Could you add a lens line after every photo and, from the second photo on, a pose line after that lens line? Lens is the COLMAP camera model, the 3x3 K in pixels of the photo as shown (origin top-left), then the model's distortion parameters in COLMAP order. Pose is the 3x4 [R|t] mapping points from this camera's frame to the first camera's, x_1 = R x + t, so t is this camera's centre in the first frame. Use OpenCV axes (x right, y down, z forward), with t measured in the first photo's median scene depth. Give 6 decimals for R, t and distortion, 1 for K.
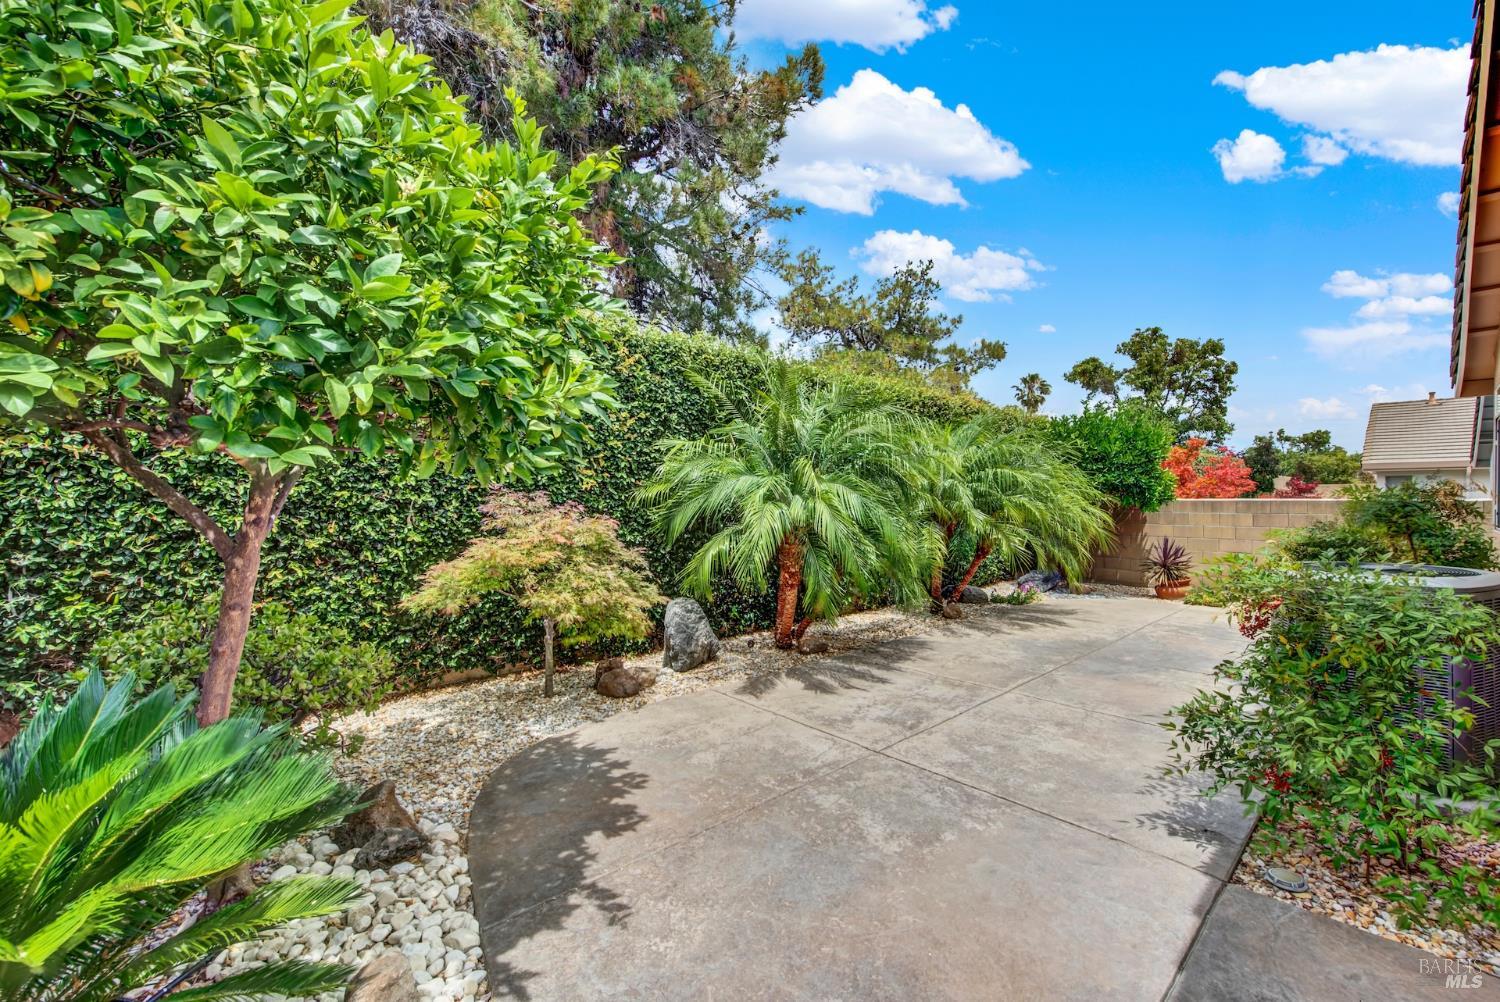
lens RADIAL K [[583.9, 0, 736.2], [0, 583.9, 502.9], [0, 0, 1]] dist [0.001365, -0.000018]
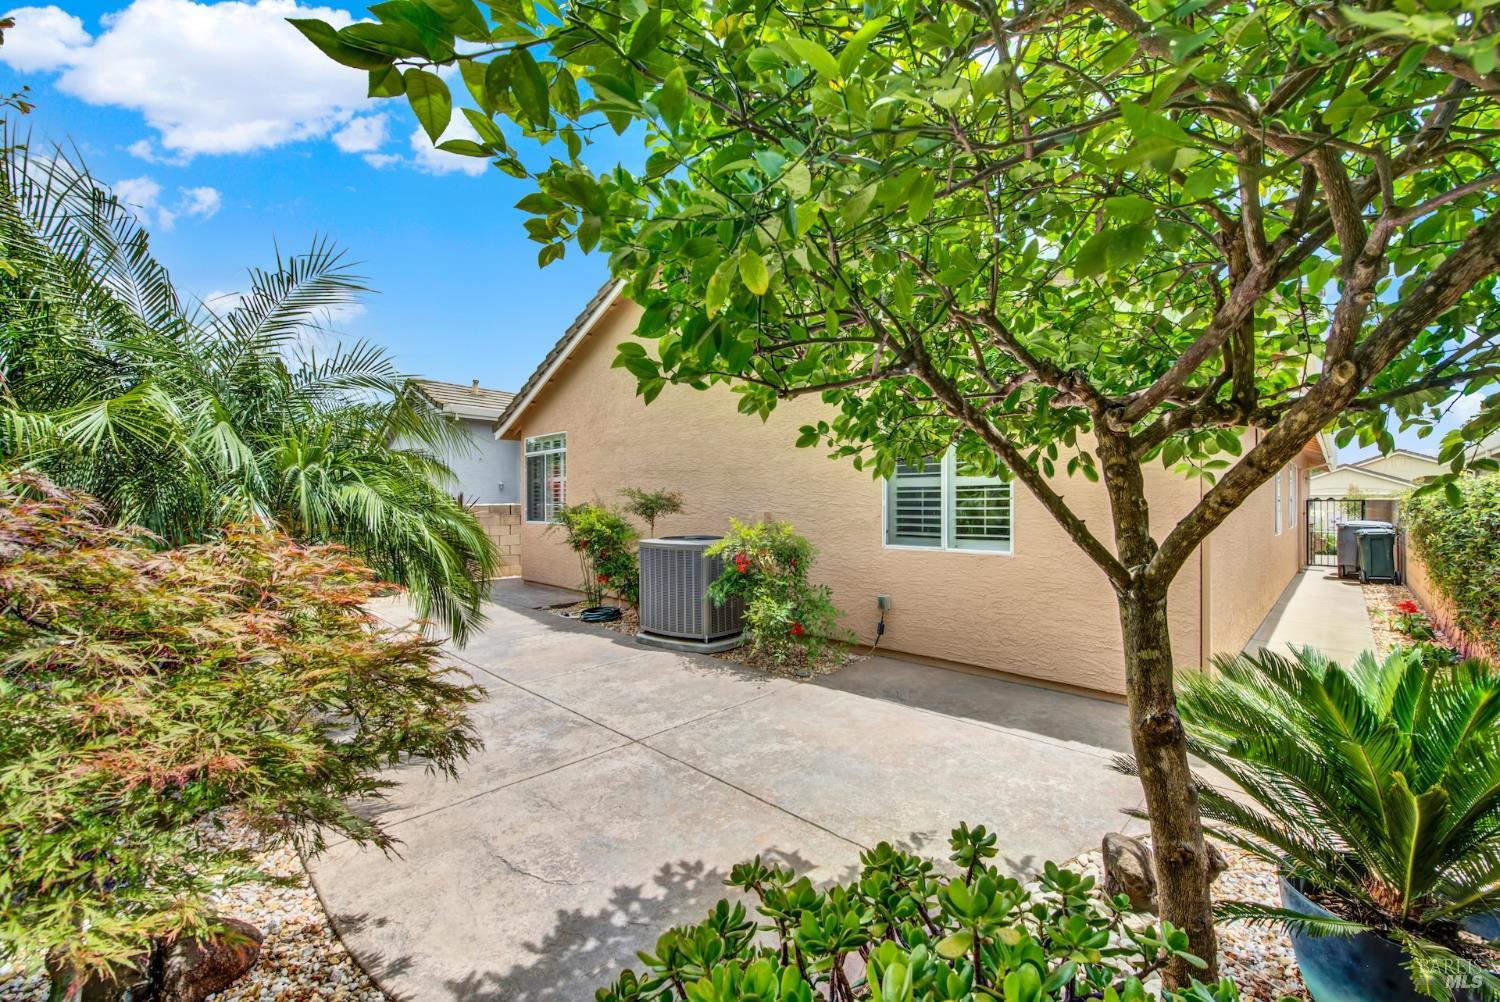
lens RADIAL K [[612.3, 0, 752.0], [0, 612.3, 503.3], [0, 0, 1]] dist [0.011896, -0.008619]
pose [[-0.069334, 0.002657, 0.997590, -0.590234], [0.008420, 0.999962, -0.002078, 0.001862], [-0.997558, 0.008256, -0.069354, 0.583090]]
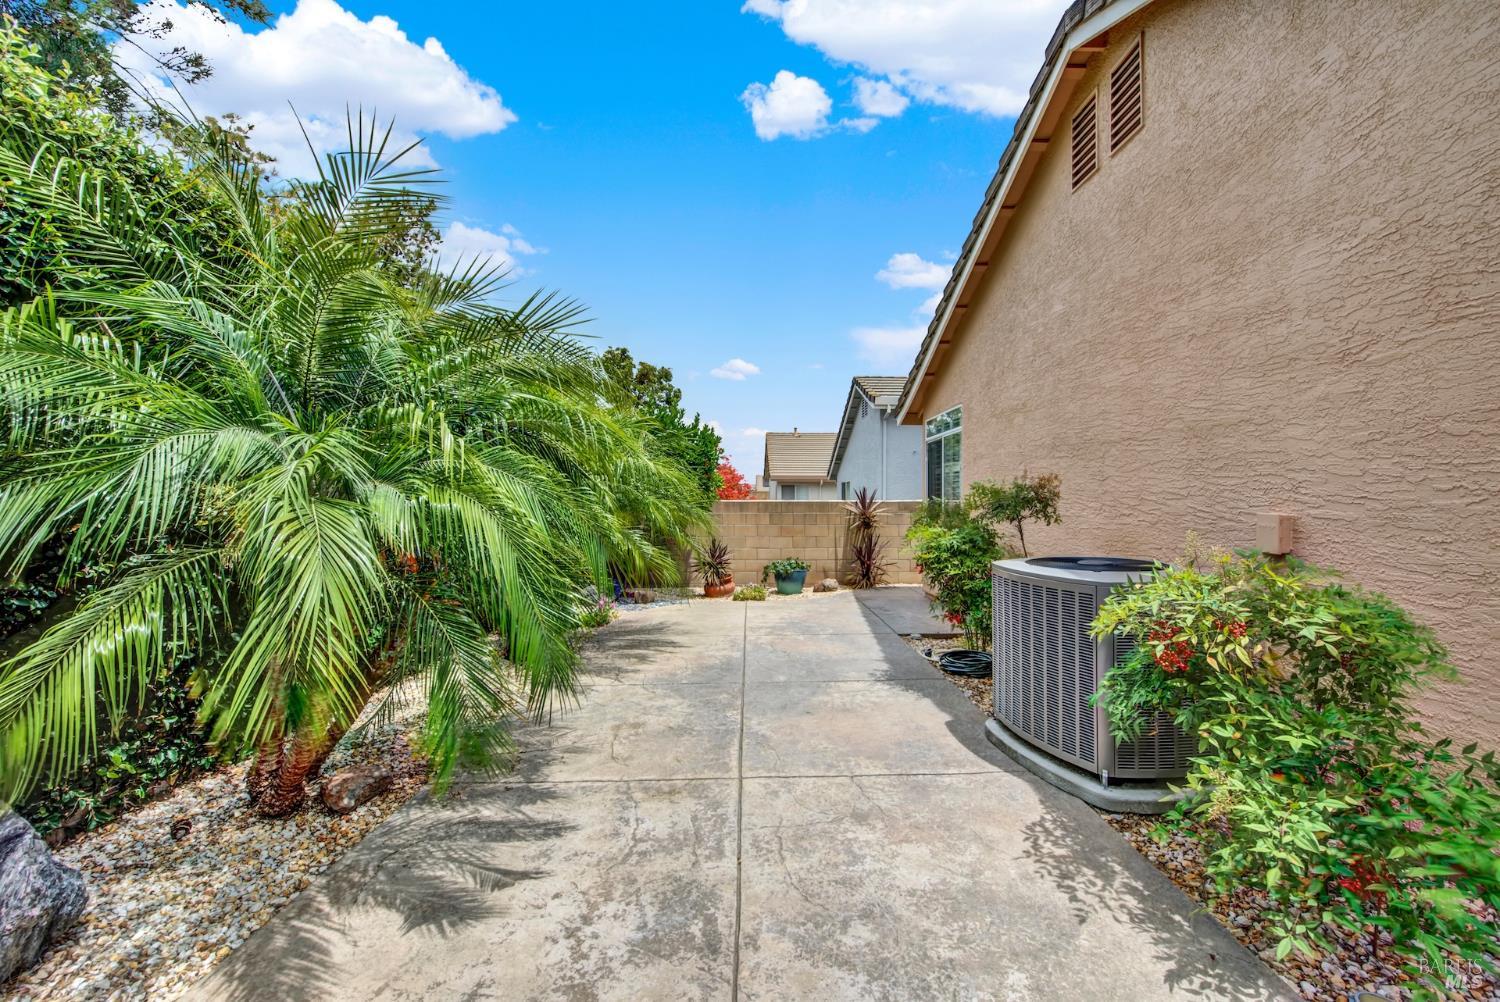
lens RADIAL K [[606.4, 0, 758.5], [0, 606.4, 501.3], [0, 0, 1]] dist [0.001297, -0.000408]
pose [[0.641536, 0.005281, 0.767075, -0.054468], [0.000218, 0.999975, -0.007067, 0.007920], [-0.767093, 0.004701, 0.641519, 0.475995]]
